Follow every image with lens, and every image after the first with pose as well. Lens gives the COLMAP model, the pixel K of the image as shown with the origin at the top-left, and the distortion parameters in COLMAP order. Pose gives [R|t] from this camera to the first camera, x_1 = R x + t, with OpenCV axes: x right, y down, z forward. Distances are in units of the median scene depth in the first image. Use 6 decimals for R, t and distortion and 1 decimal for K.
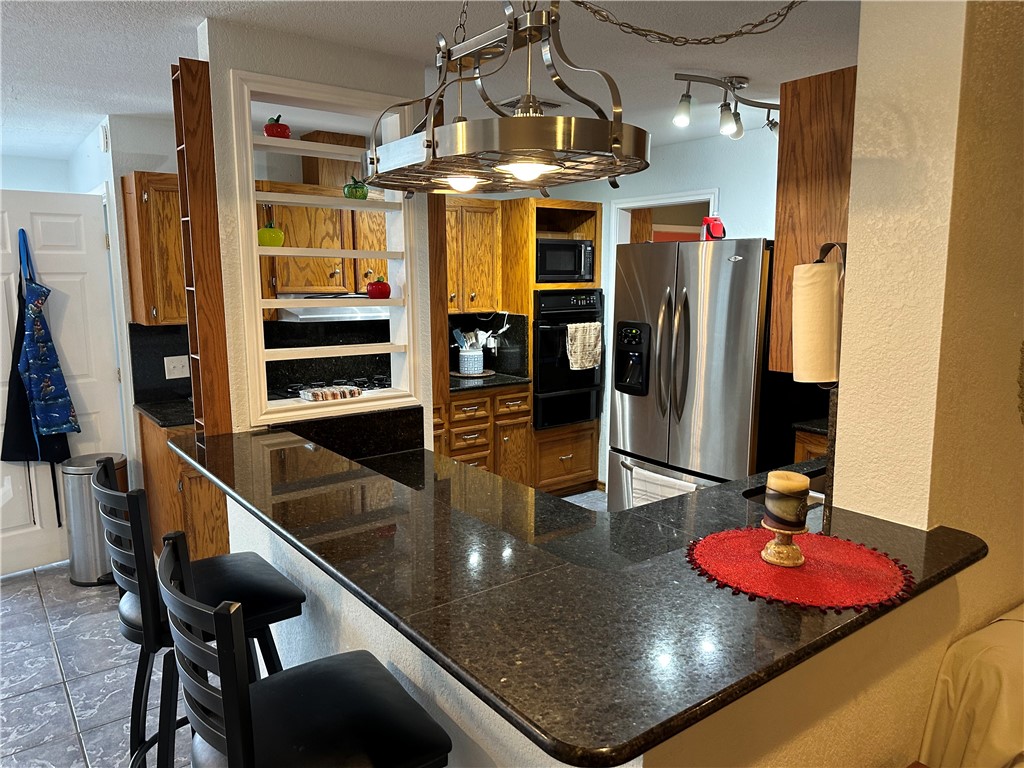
lens RADIAL K [[726.4, 0, 512.0], [0, 726.4, 384.0], [0, 0, 1]] dist [-0.038331, -0.003718]
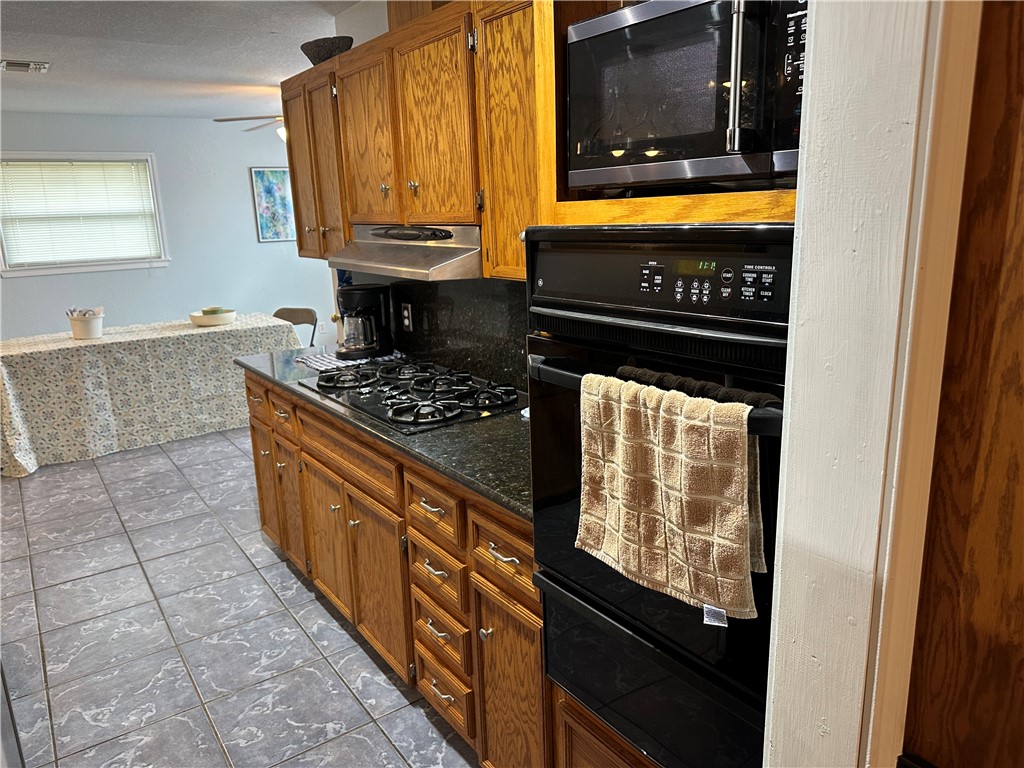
lens RADIAL K [[726.4, 0, 512.0], [0, 726.4, 384.0], [0, 0, 1]] dist [-0.038331, -0.003718]
pose [[-0.023127, 0.230655, -0.972761, 0.260866], [-0.120351, 0.965302, 0.231748, -0.109667], [0.992462, 0.122432, 0.005435, 0.811848]]
